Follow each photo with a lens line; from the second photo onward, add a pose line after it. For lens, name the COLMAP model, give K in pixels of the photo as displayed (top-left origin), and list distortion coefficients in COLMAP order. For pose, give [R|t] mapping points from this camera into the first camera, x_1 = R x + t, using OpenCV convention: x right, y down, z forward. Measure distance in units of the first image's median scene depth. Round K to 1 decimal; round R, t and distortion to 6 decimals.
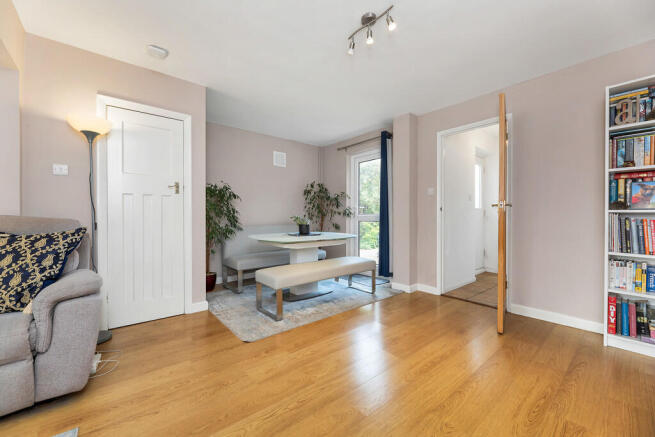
lens RADIAL K [[261.5, 0, 321.9], [0, 261.5, 217.1], [0, 0, 1]] dist [0.002629, -0.000030]
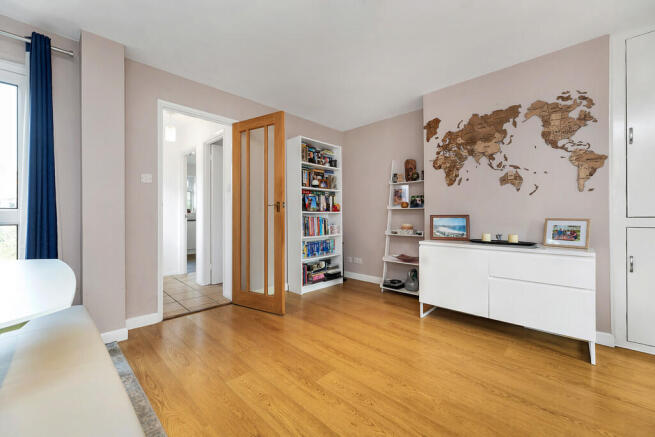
lens RADIAL K [[261.5, 0, 321.1], [0, 261.5, 217.0], [0, 0, 1]] dist [0.002629, -0.000030]
pose [[-0.090225, -0.005082, 0.995908, -0.562165], [0.002555, 0.999983, 0.005335, 0.001171], [-0.995918, 0.003026, -0.090211, 1.051931]]
